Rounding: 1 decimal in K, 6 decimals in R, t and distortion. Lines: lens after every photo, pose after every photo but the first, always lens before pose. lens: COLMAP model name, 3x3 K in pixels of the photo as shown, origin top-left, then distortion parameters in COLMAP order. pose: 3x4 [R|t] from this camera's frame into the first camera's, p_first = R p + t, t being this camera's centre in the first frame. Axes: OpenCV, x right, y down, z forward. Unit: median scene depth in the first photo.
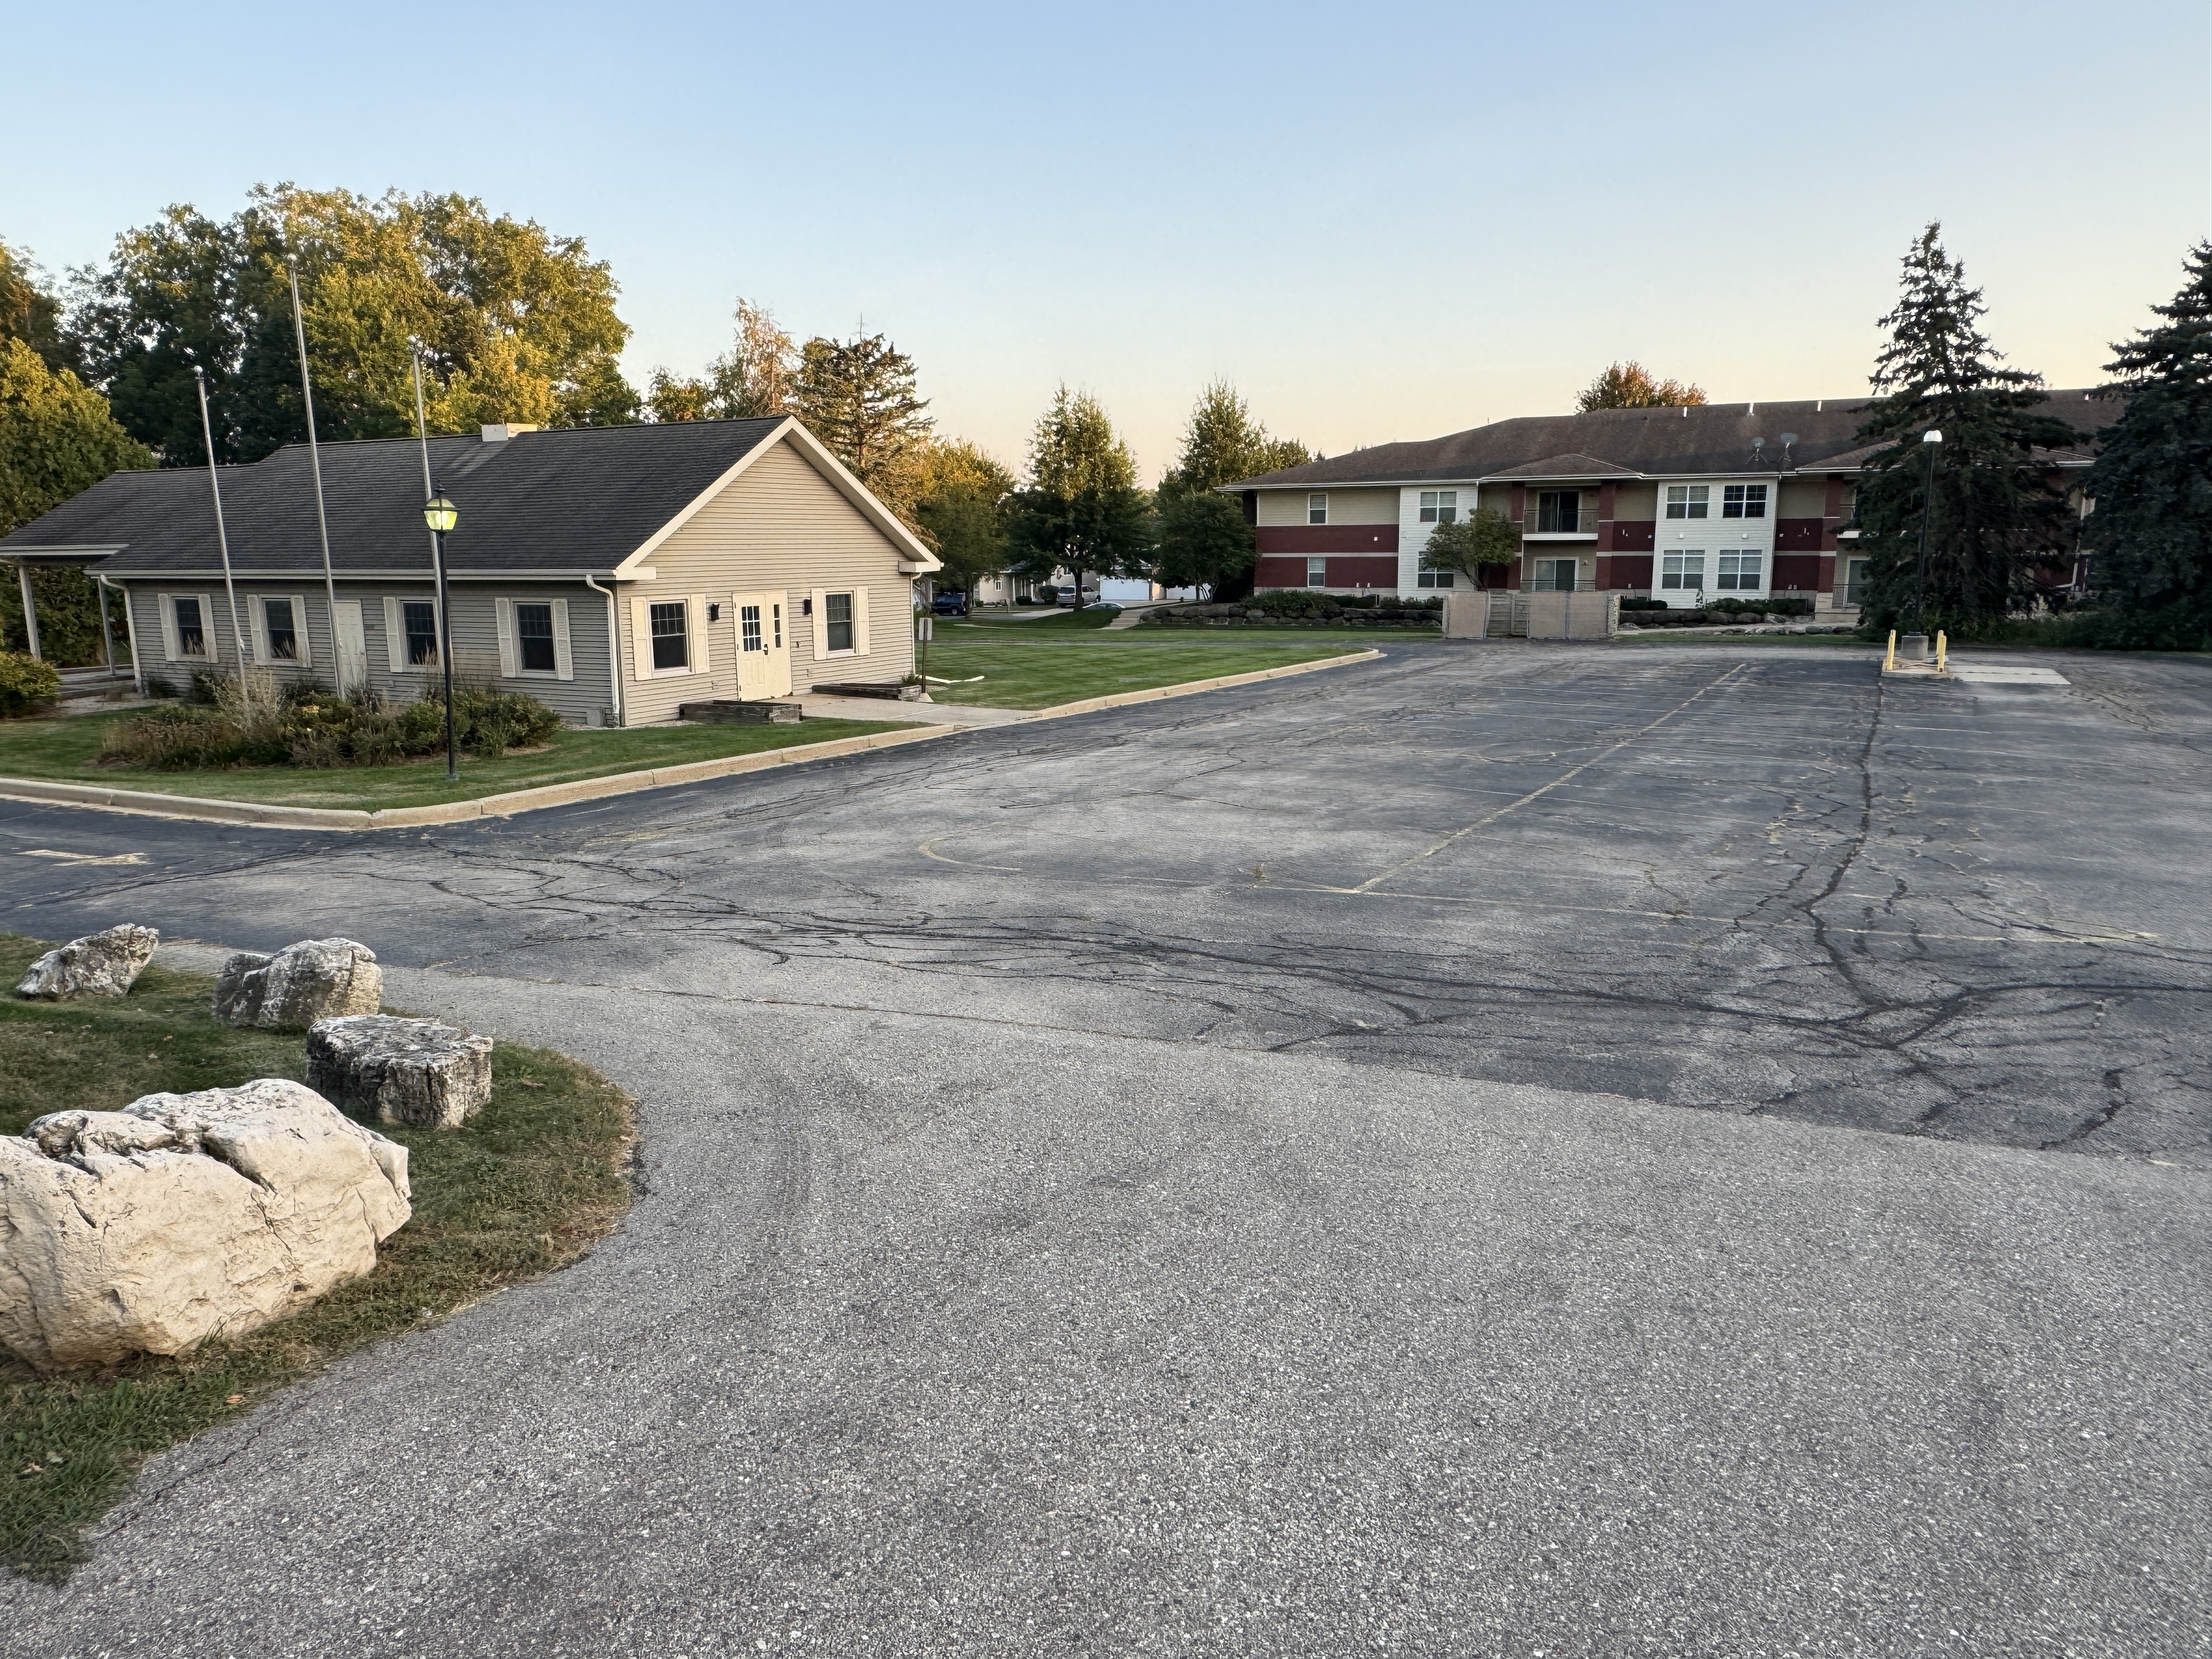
lens RADIAL K [[1495.6, 0, 1095.2], [0, 1495.6, 821.1], [0, 0, 1]] dist [-0.002738, 0.002262]
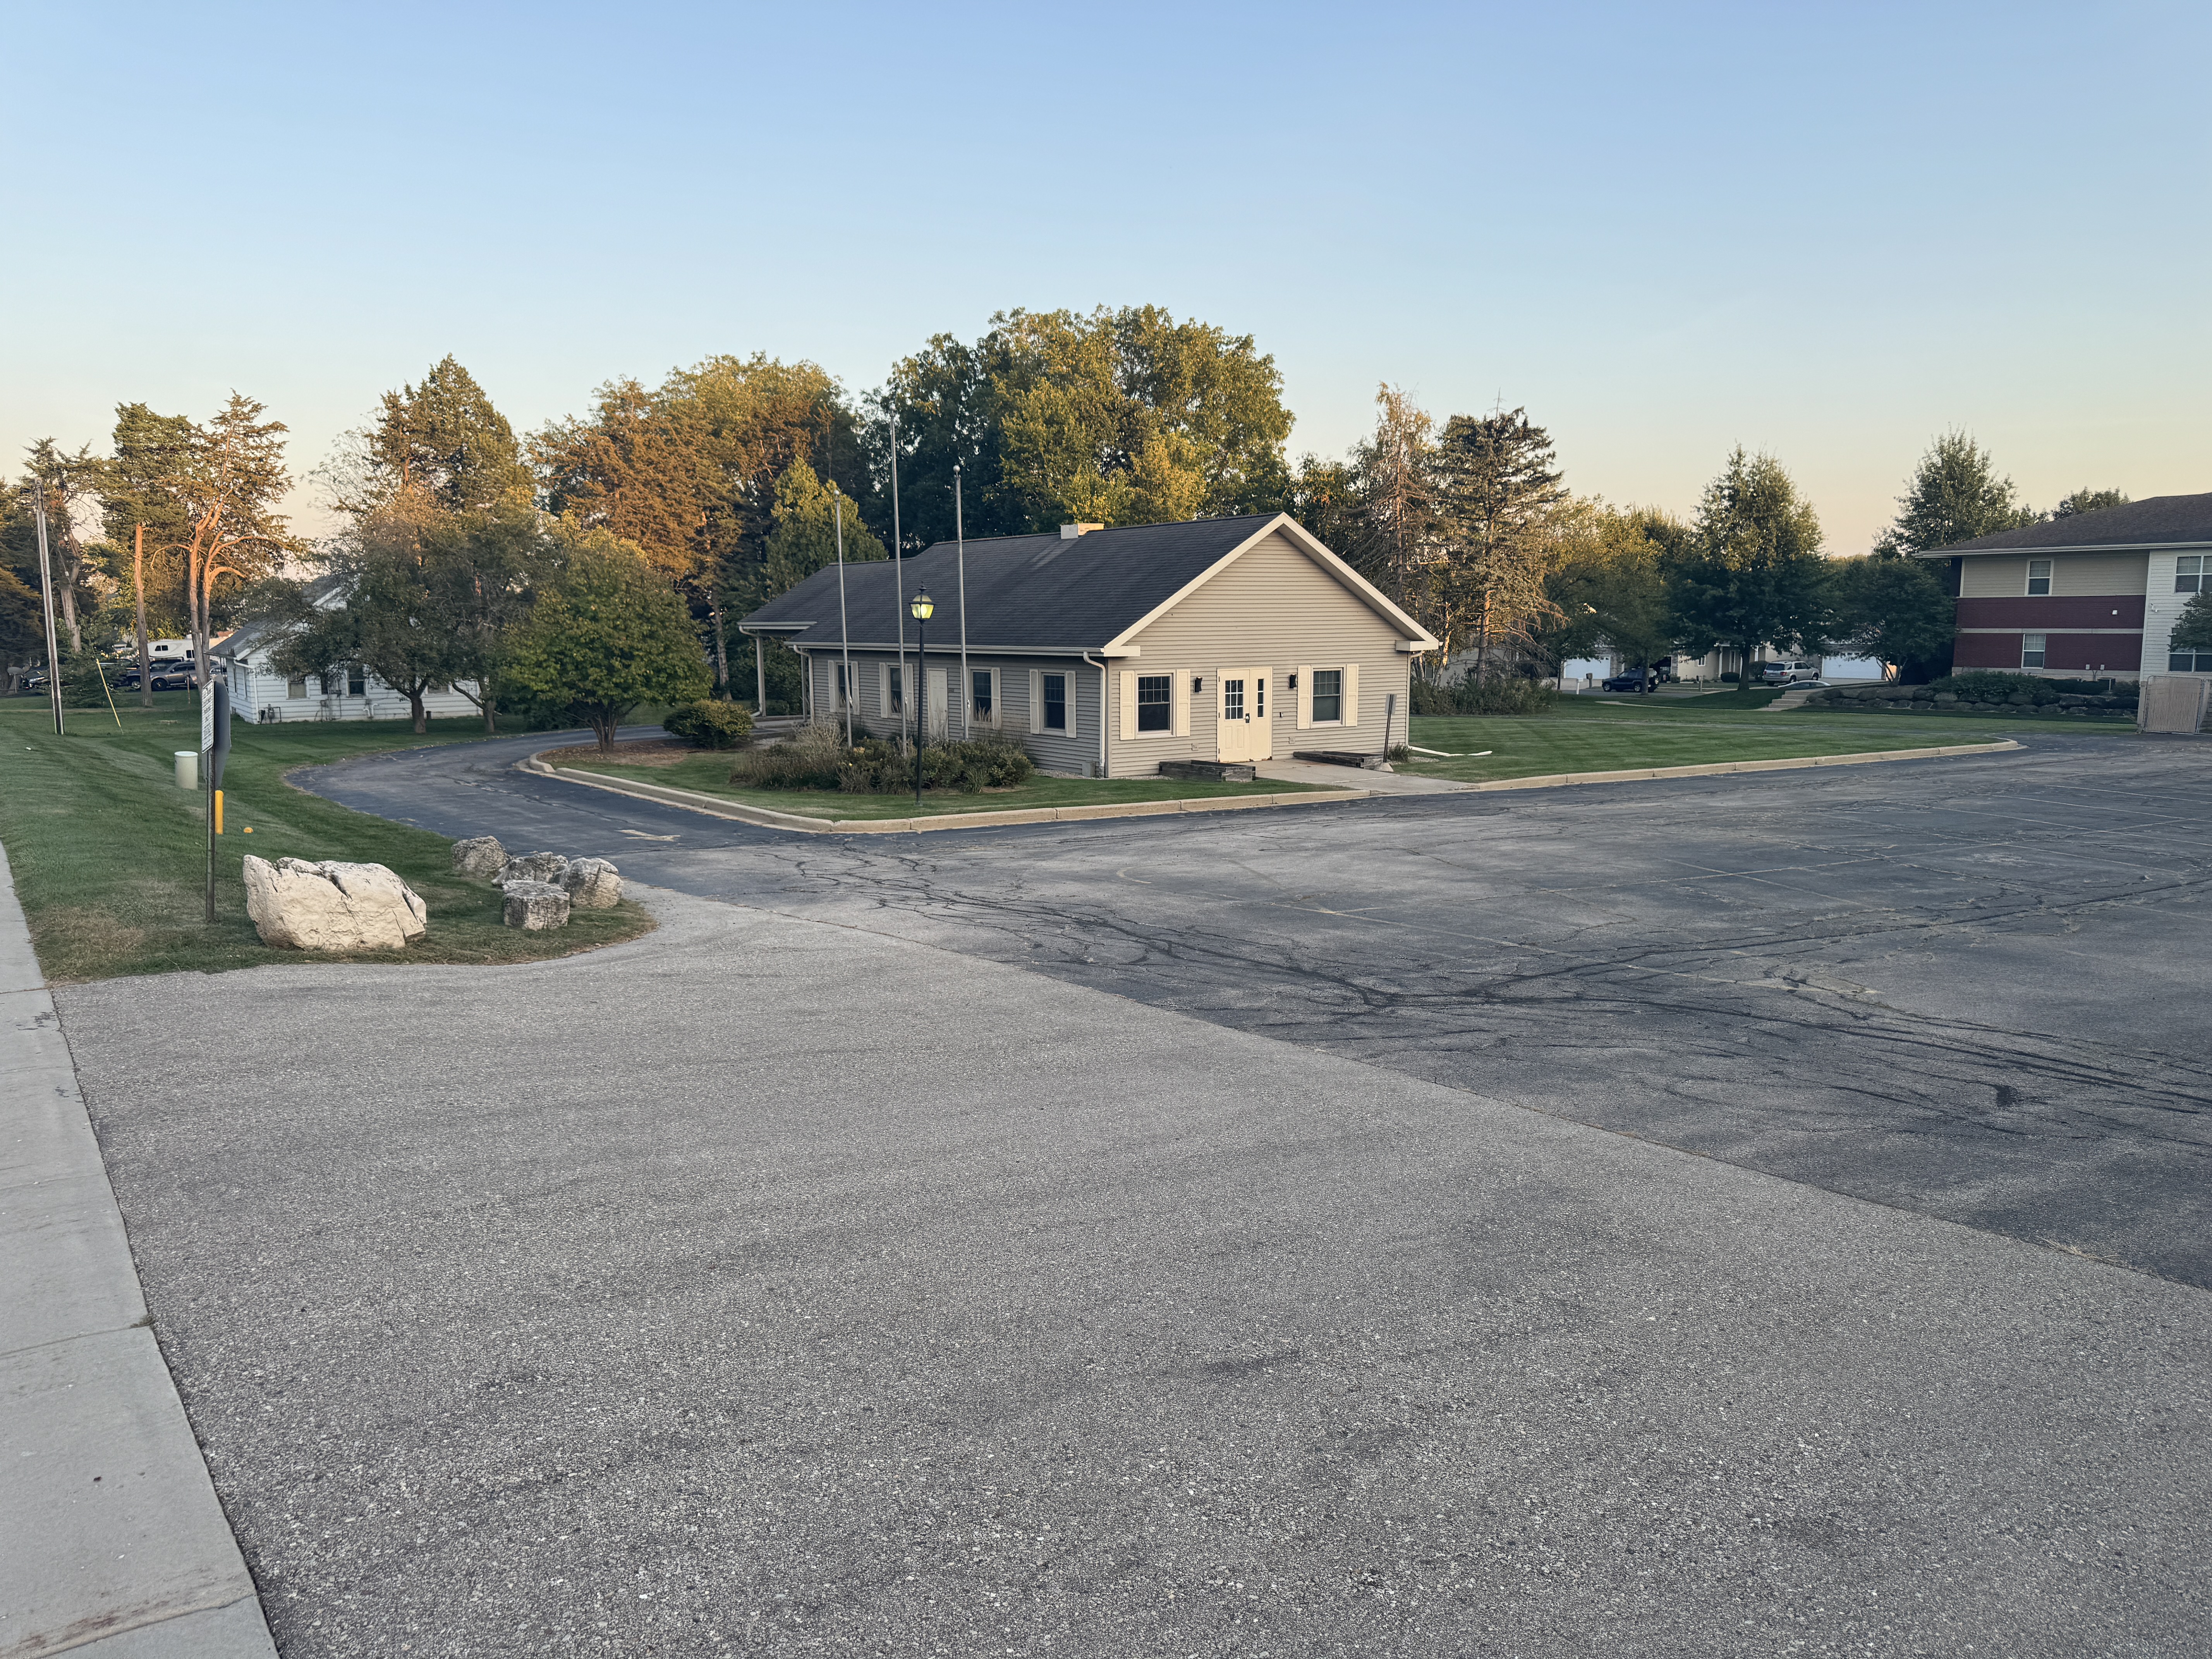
lens RADIAL K [[1573.2, 0, 1105.4], [0, 1573.2, 844.1], [0, 0, 1]] dist [0.076871, -0.086418]
pose [[0.890079, 0.067643, -0.450759, 0.140577], [-0.084728, 0.996245, -0.017804, 0.006787], [0.447863, 0.054039, 0.892468, -0.067571]]
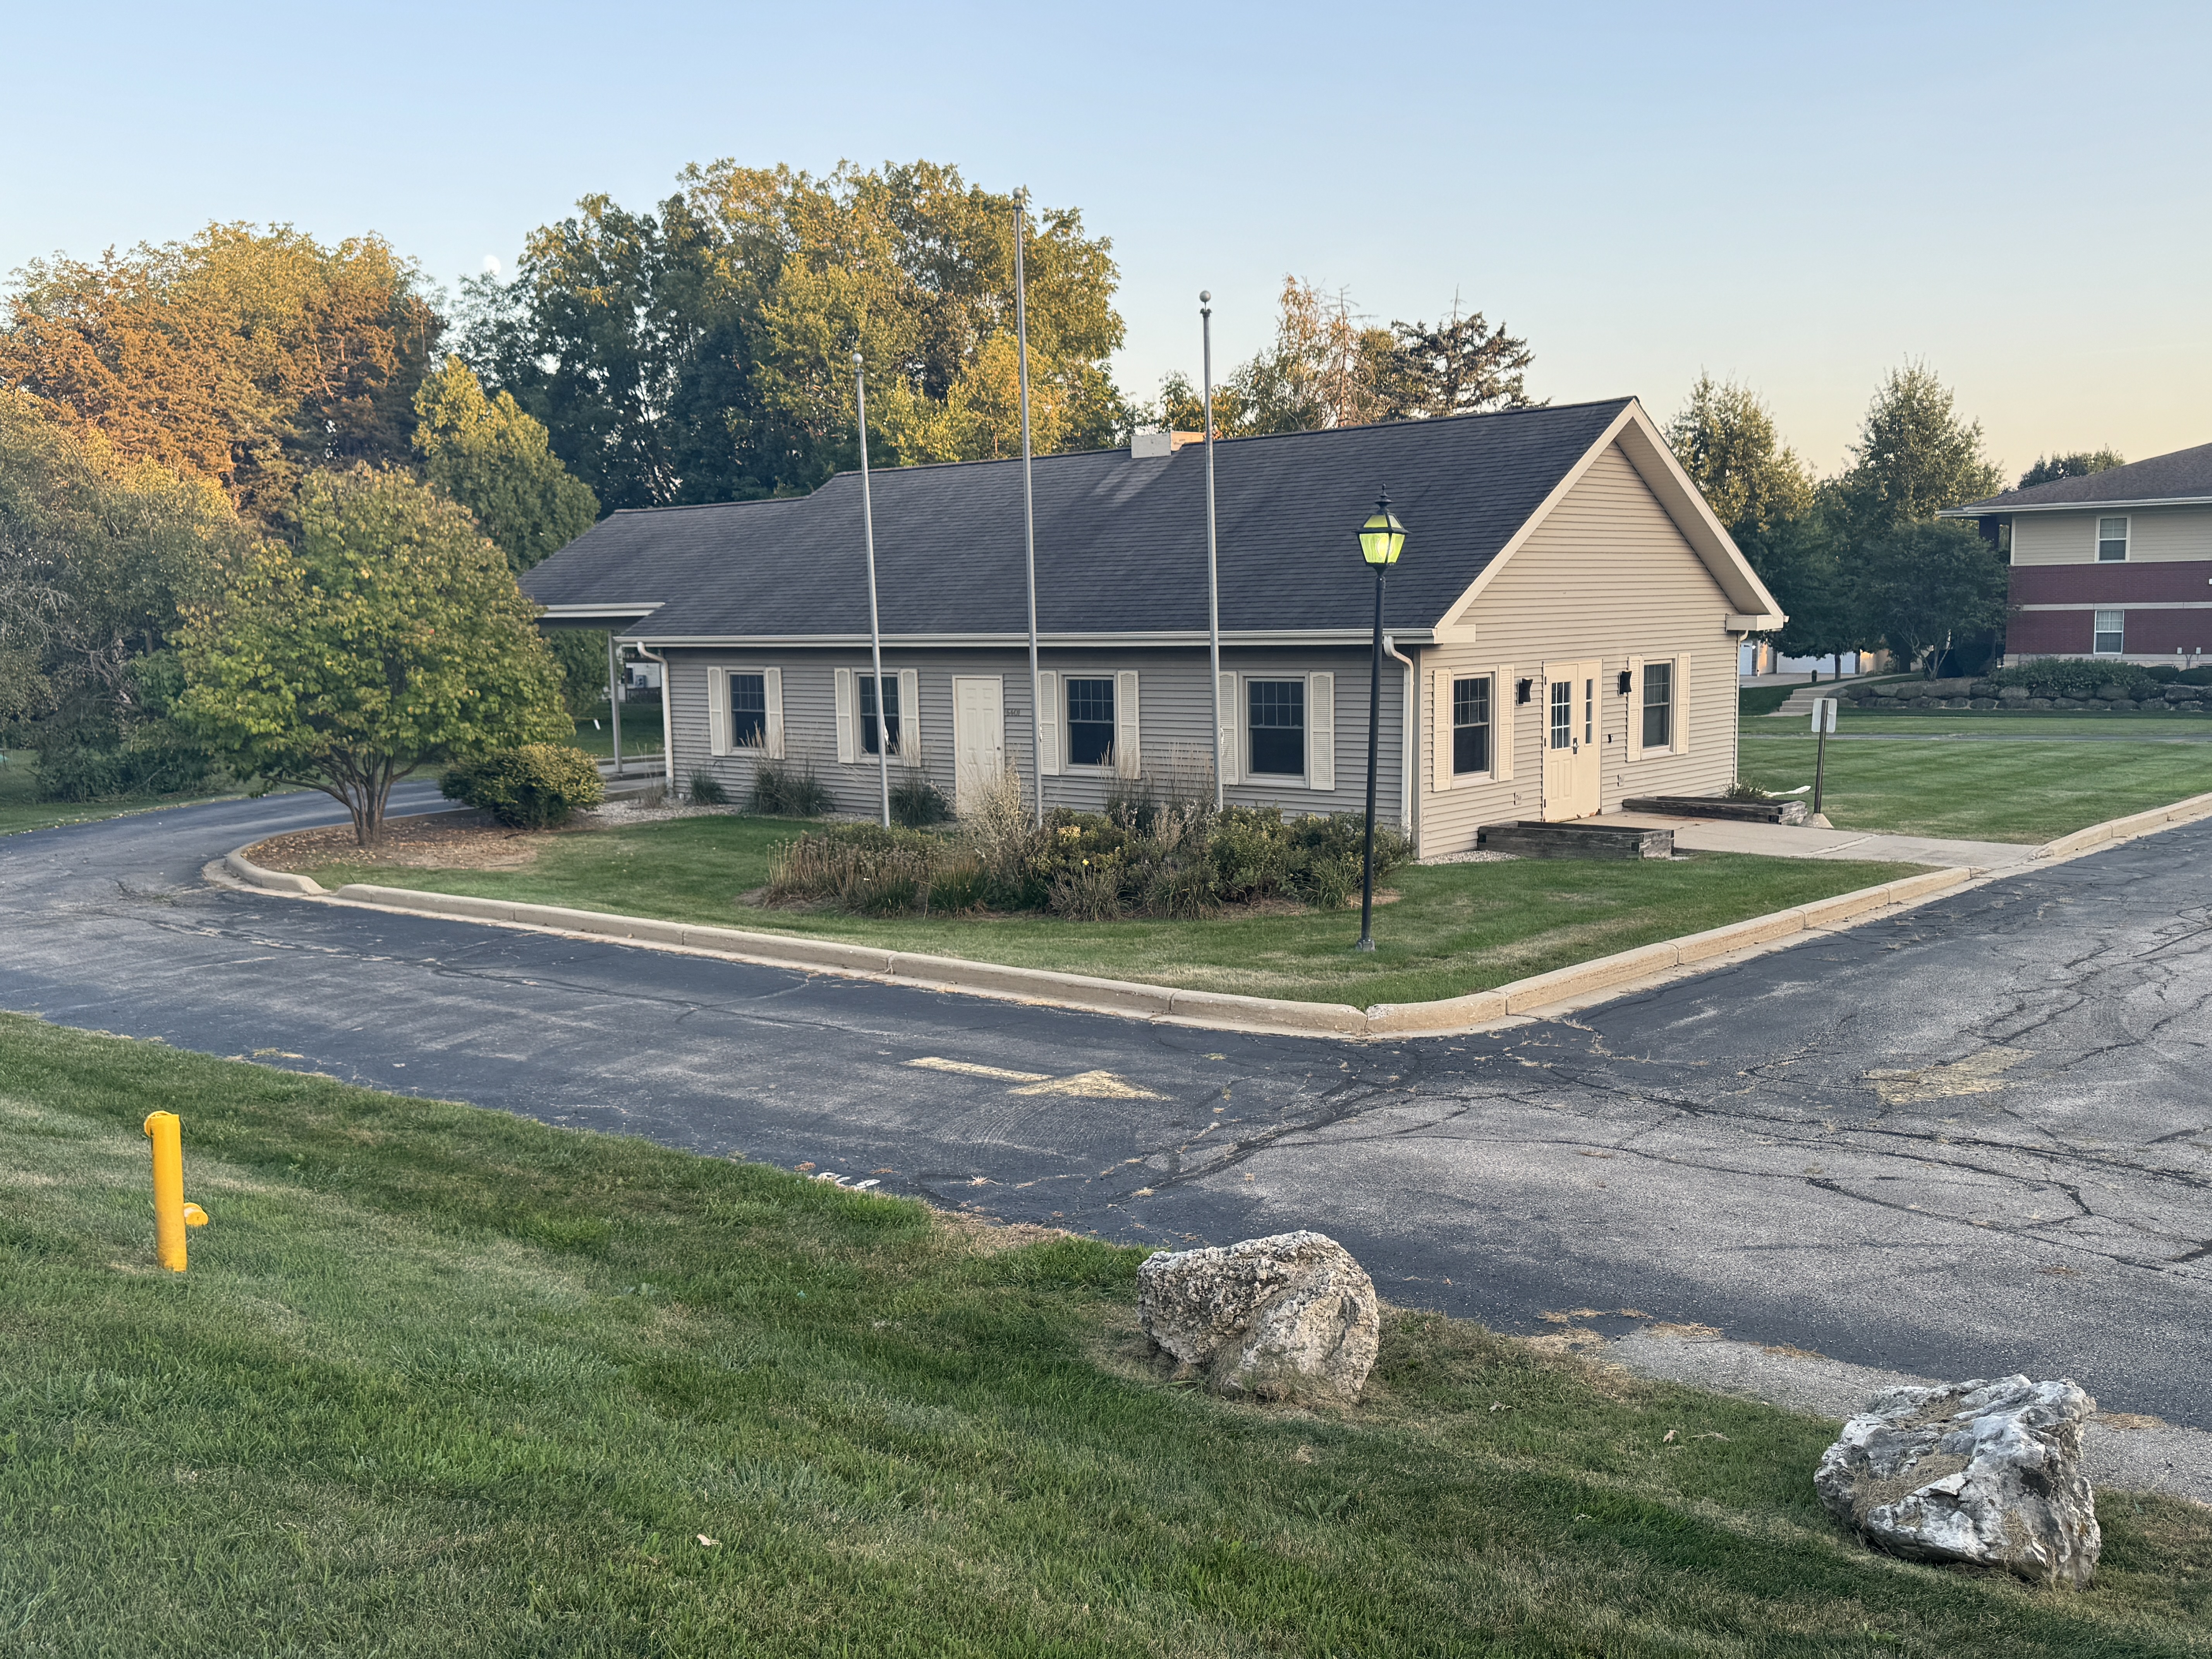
lens RADIAL K [[1934.7, 0, 1086.4], [0, 1934.7, 812.5], [0, 0, 1]] dist [0.094161, -0.058518]
pose [[0.974212, 0.014240, -0.225187, -0.145287], [-0.031630, 0.996771, -0.073808, -0.008341], [0.223409, 0.079027, 0.971516, 0.064455]]
